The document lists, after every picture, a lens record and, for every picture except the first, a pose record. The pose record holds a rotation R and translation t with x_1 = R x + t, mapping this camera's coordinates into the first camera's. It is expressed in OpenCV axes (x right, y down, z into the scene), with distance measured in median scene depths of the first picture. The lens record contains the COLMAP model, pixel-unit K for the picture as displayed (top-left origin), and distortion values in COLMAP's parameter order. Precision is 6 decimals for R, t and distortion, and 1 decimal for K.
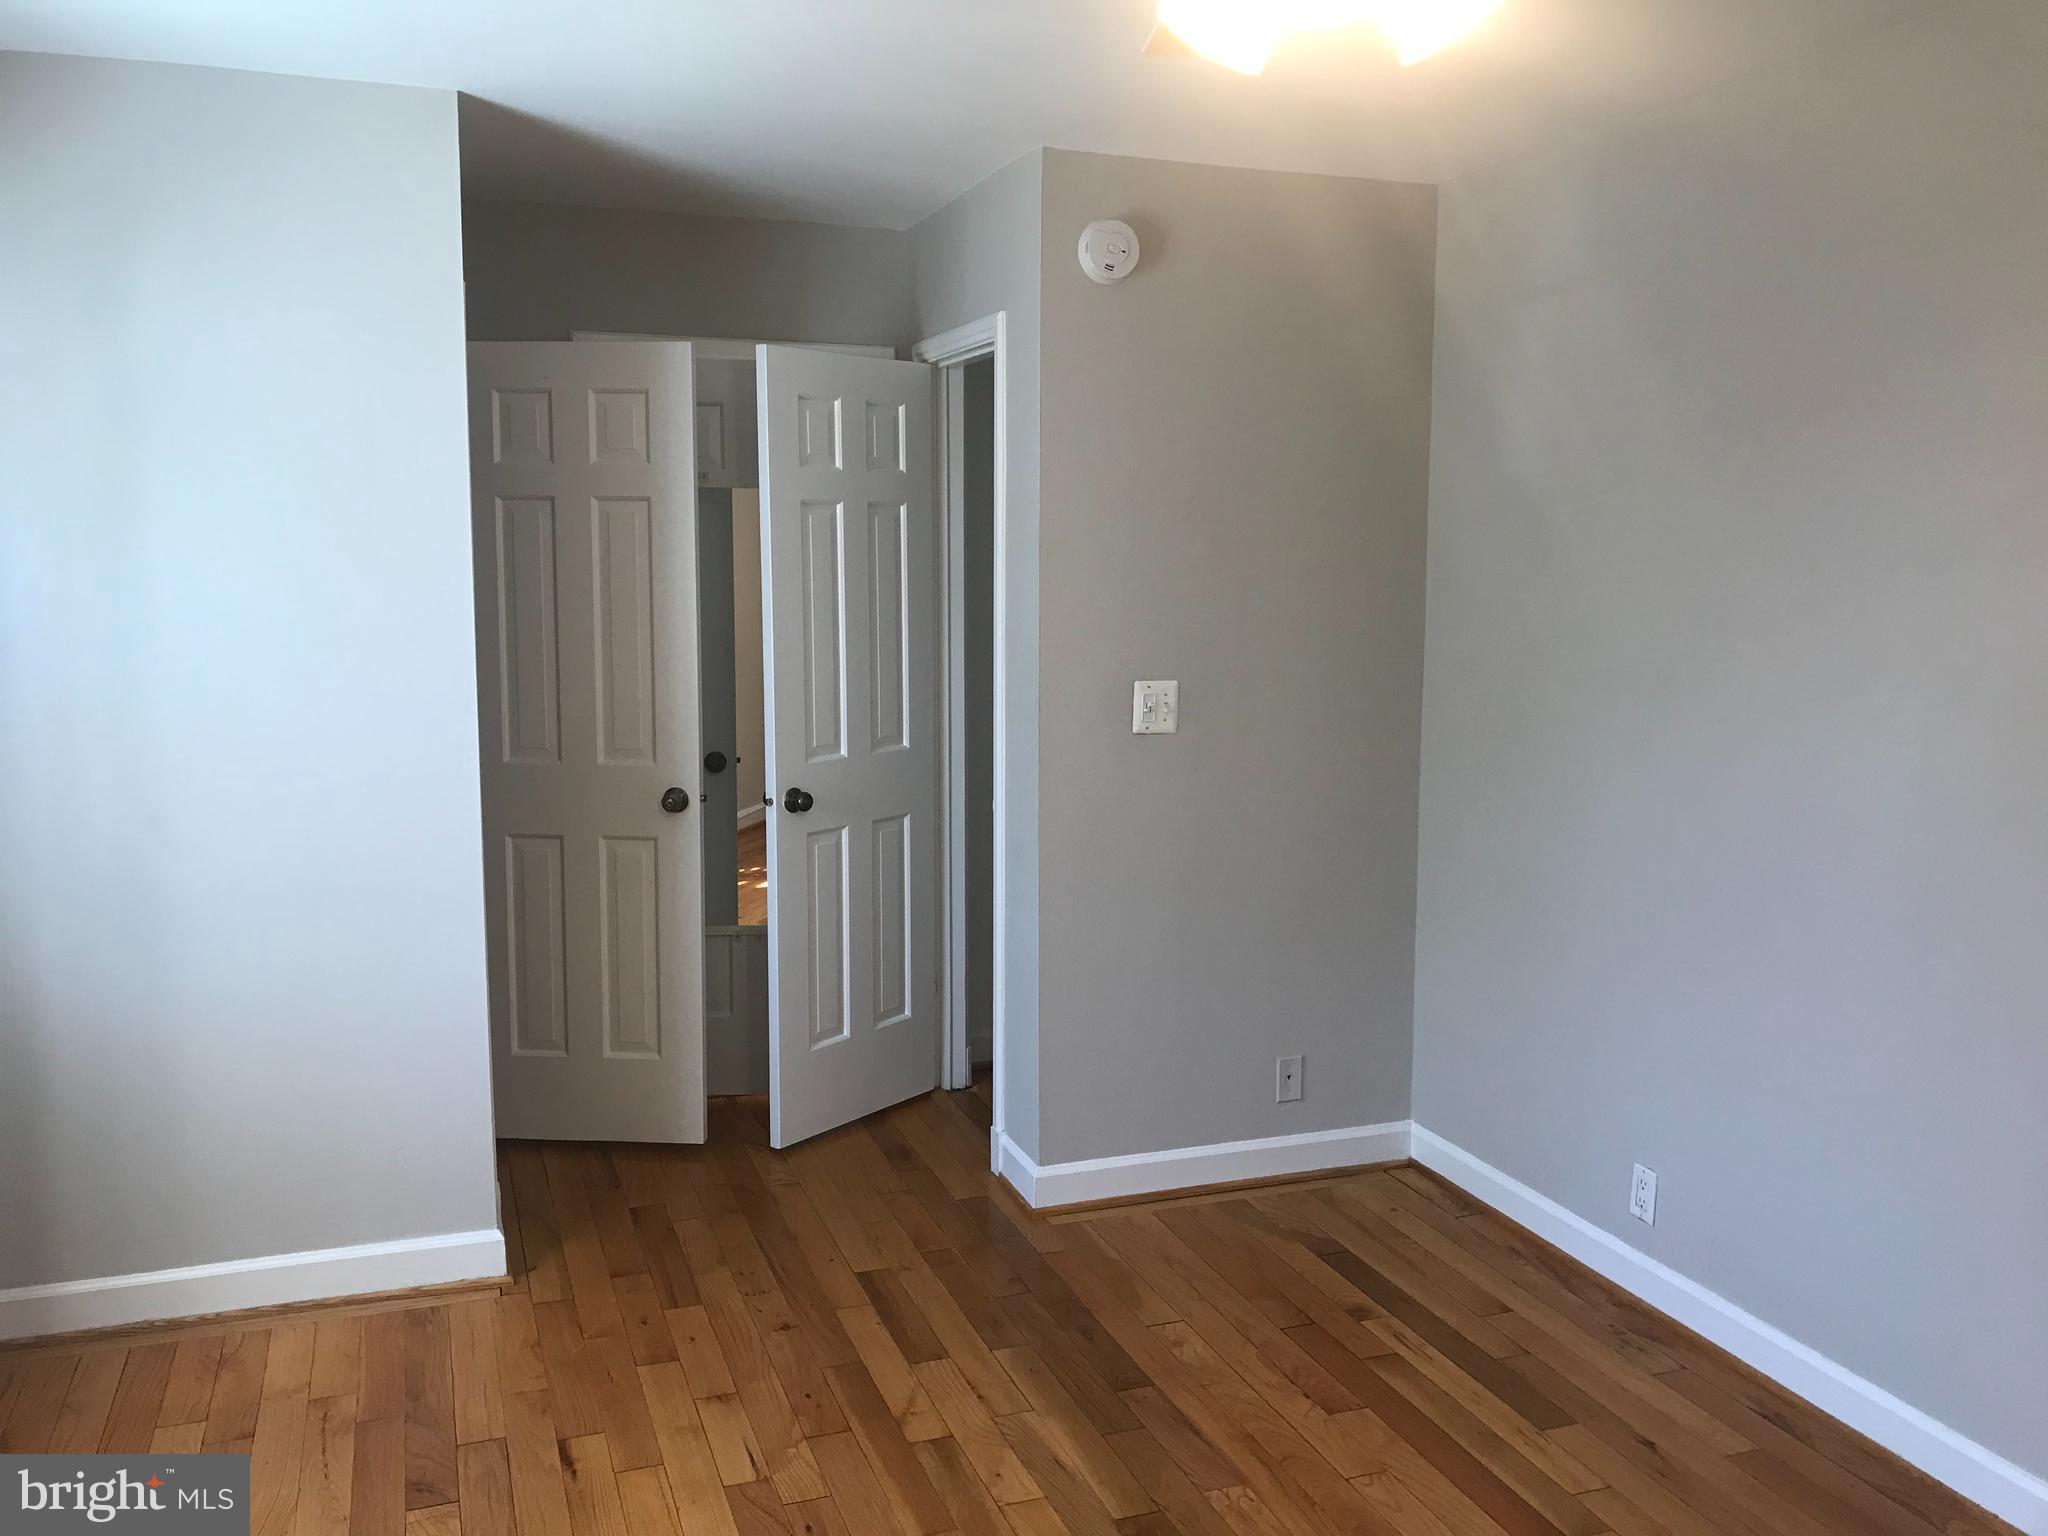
lens RADIAL K [[1678.1, 0, 1011.7], [0, 1678.1, 734.5], [0, 0, 1]] dist [0.018488, -0.013224]
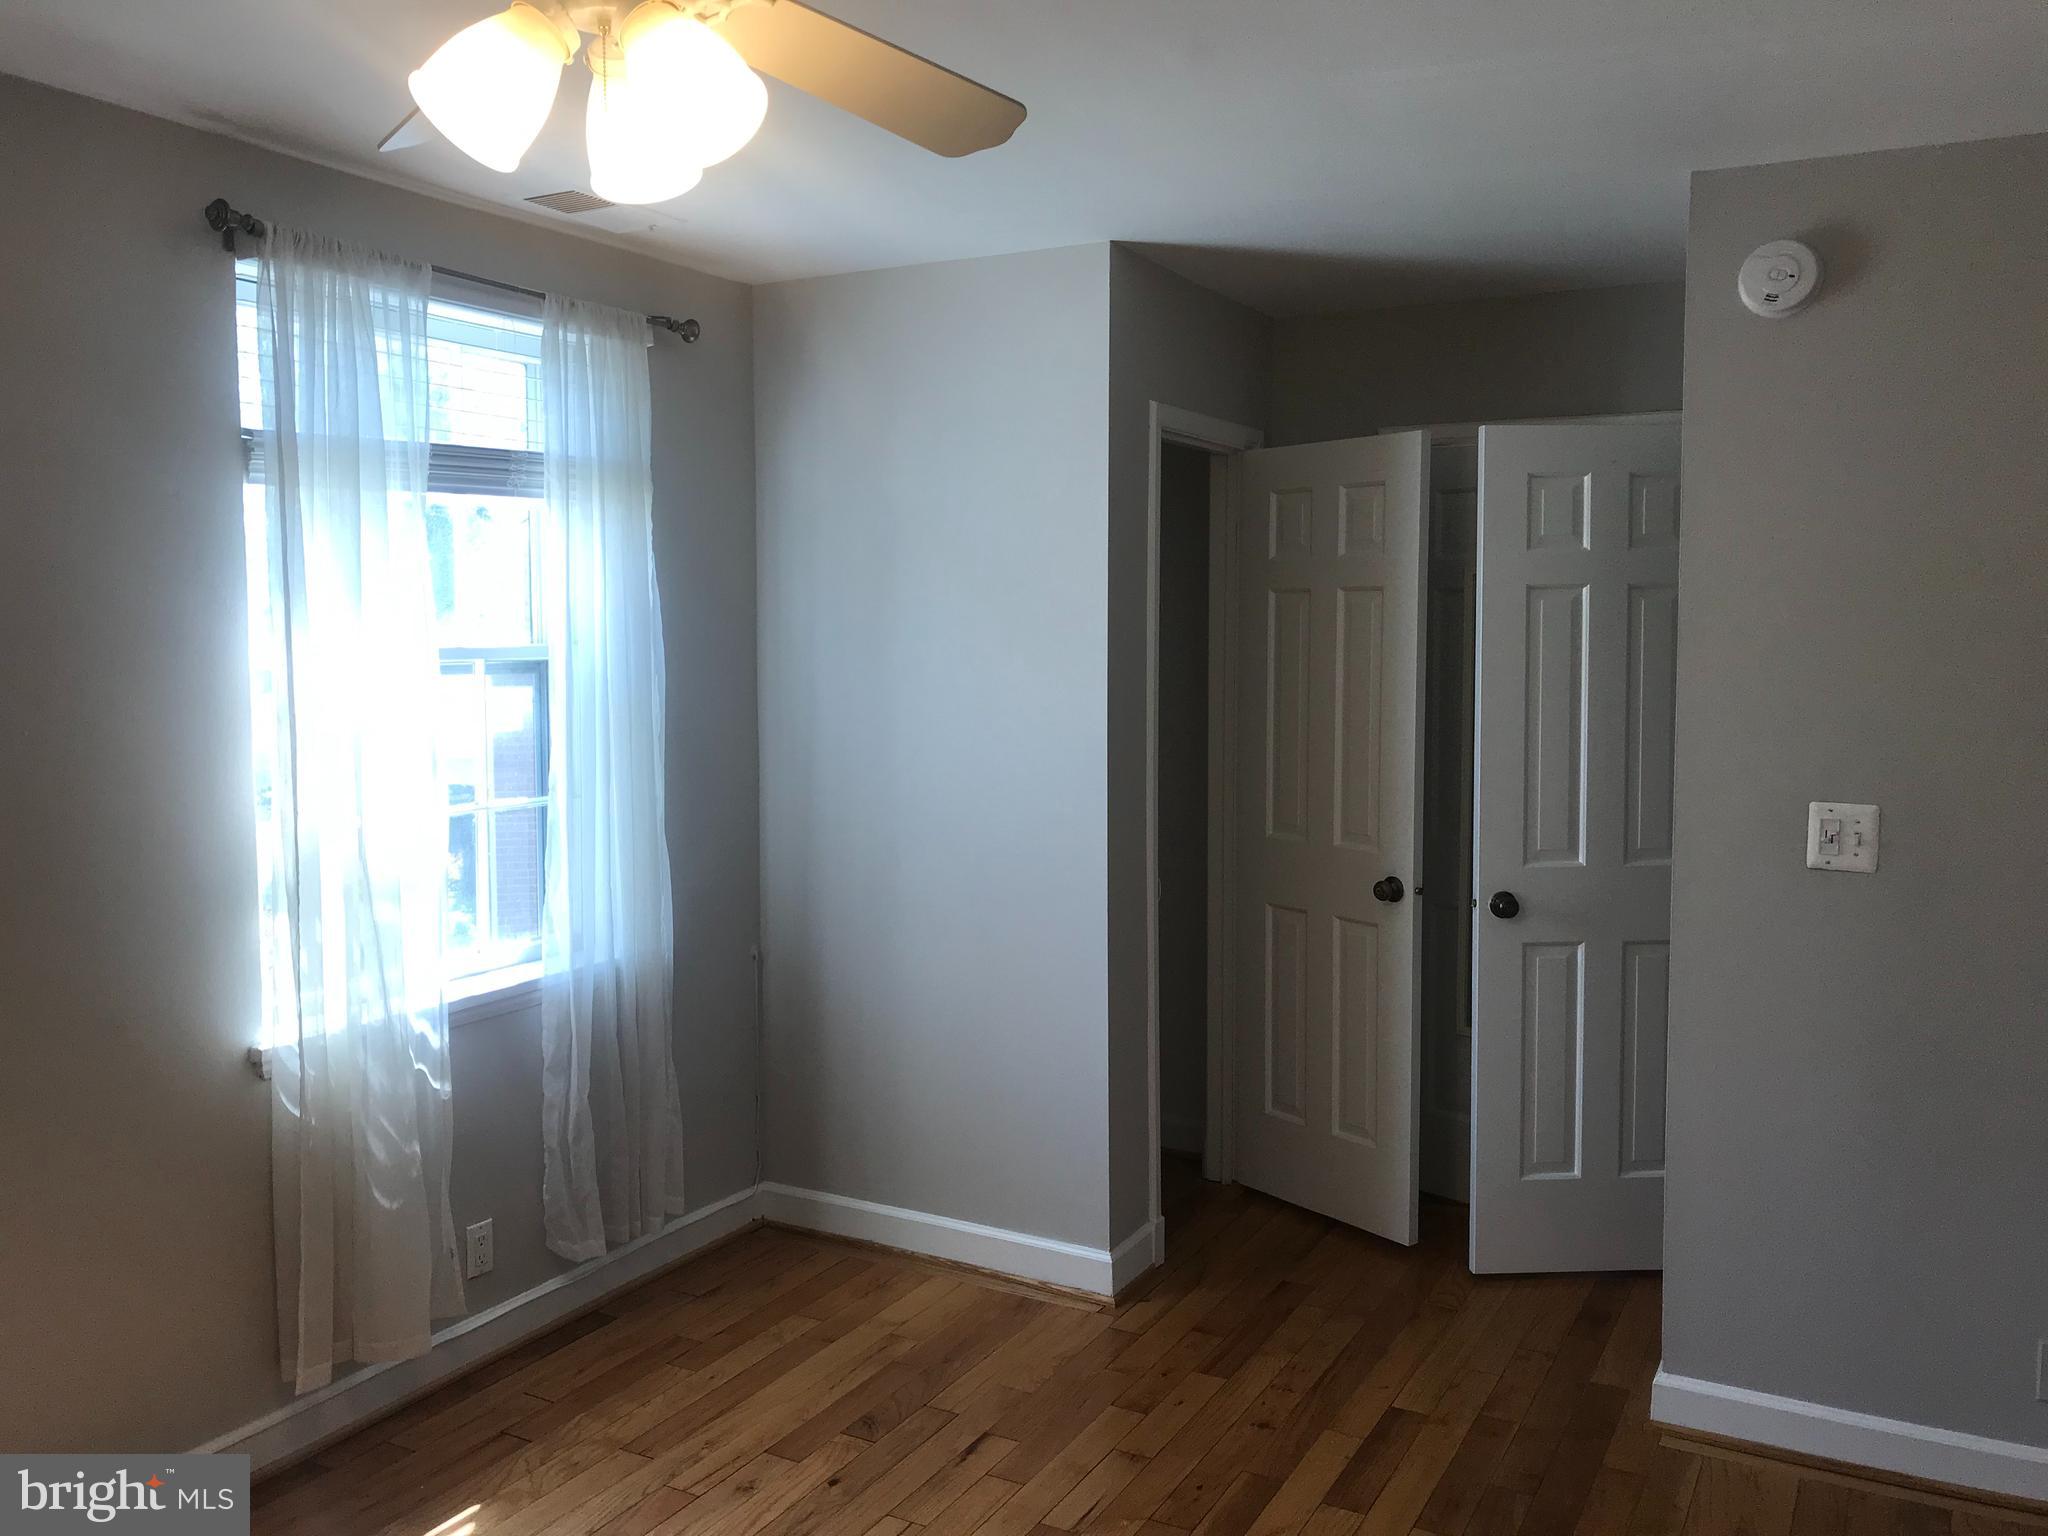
lens RADIAL K [[1678.1, 0, 1011.7], [0, 1678.1, 734.5], [0, 0, 1]] dist [0.018488, -0.013224]
pose [[0.659178, 0.042692, -0.750774, 0.422431], [-0.079101, 0.996785, -0.012769, -0.023260], [0.747815, 0.067804, 0.660435, 0.181127]]
